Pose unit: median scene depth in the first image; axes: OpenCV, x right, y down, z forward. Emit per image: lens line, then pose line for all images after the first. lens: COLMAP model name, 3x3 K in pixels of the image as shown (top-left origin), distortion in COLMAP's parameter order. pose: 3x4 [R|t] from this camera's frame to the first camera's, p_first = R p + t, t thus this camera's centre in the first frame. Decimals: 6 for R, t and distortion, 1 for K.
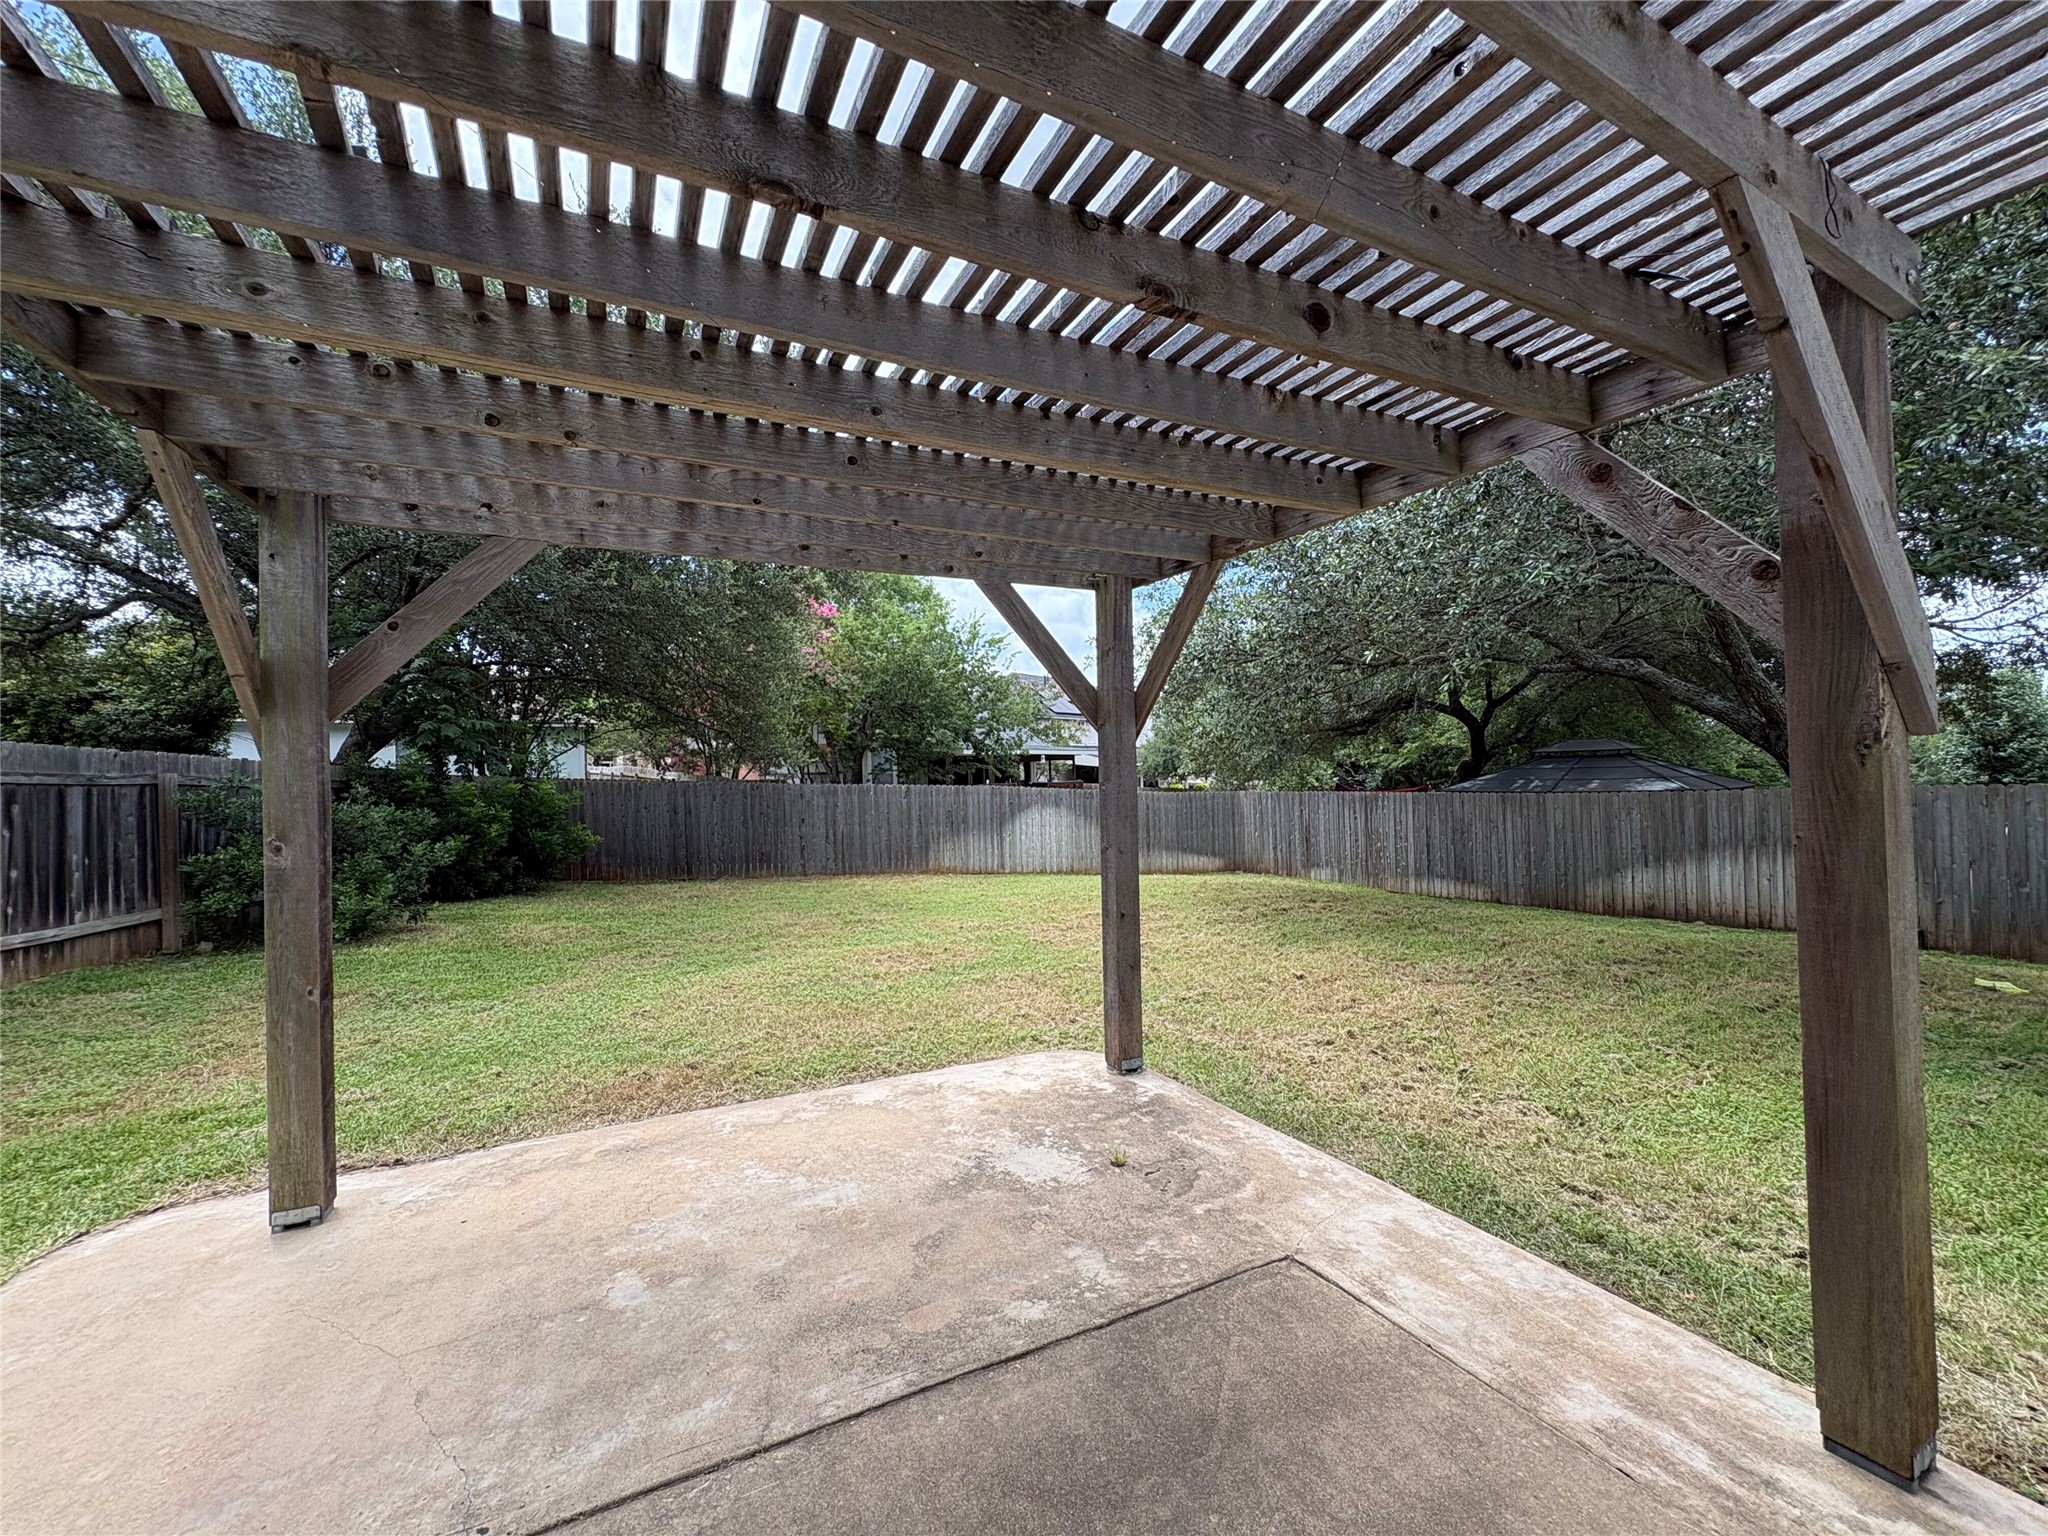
lens RADIAL K [[816.7, 0, 1023.5], [0, 816.7, 770.3], [0, 0, 1]] dist [-0.001223, 0.000100]
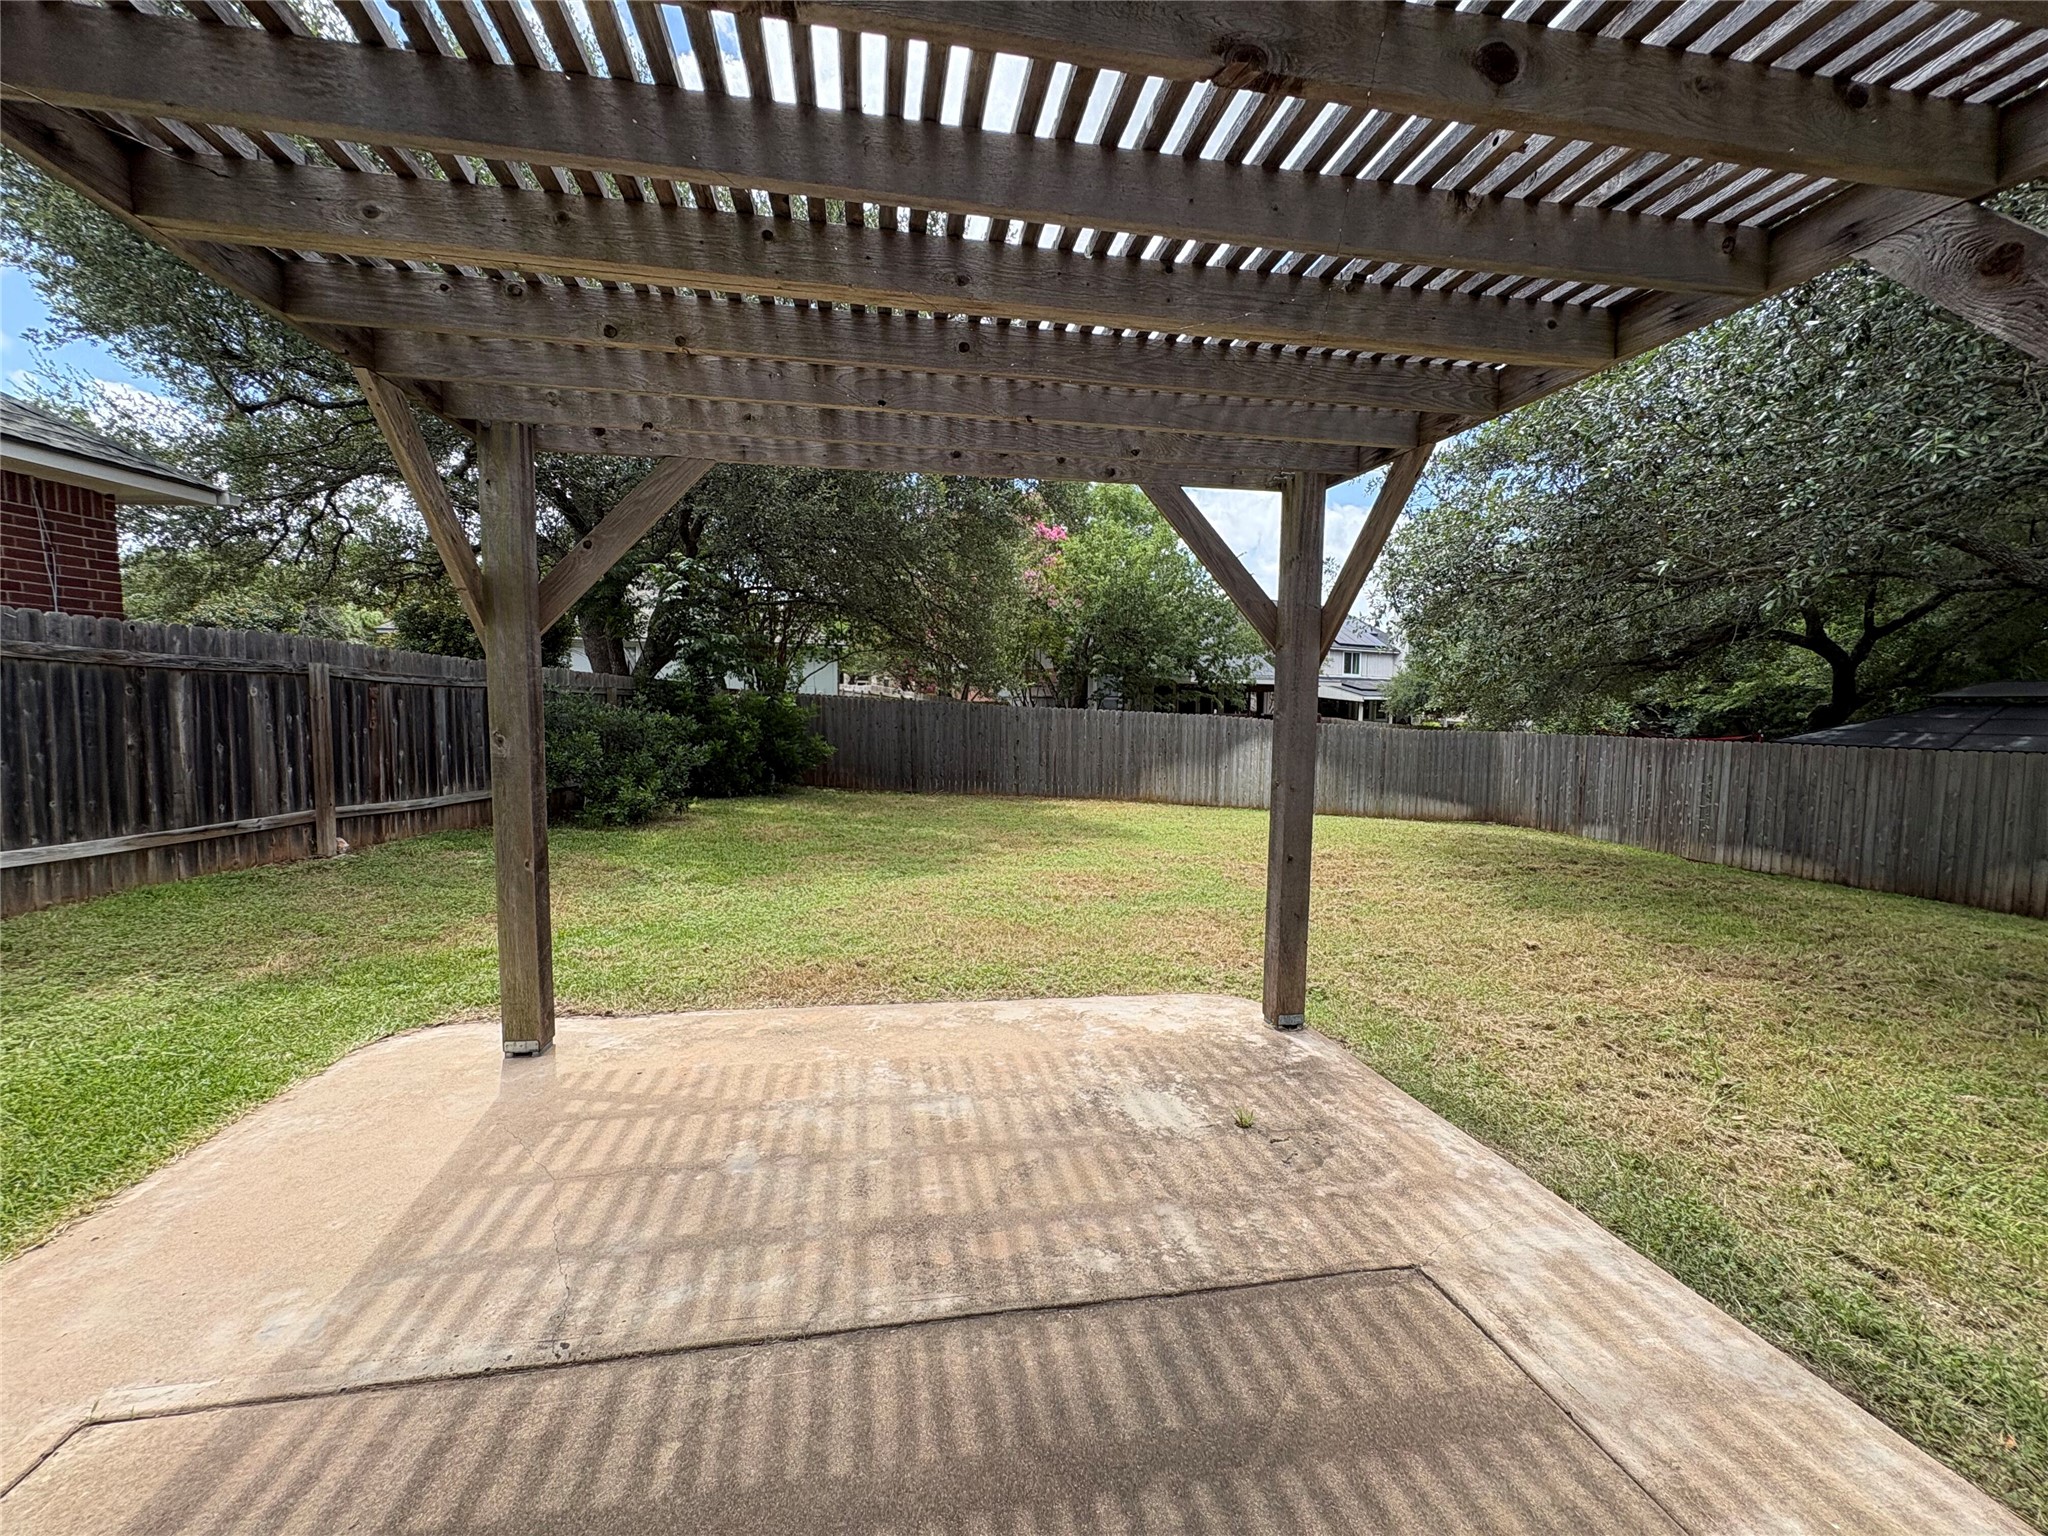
lens RADIAL K [[816.7, 0, 1020.9], [0, 816.7, 770.1], [0, 0, 1]] dist [-0.001223, 0.000100]
pose [[0.958821, 0.055485, -0.278538, 0.104341], [-0.030650, 0.995219, 0.092740, 0.006527], [0.282352, -0.080383, 0.955937, 0.077524]]
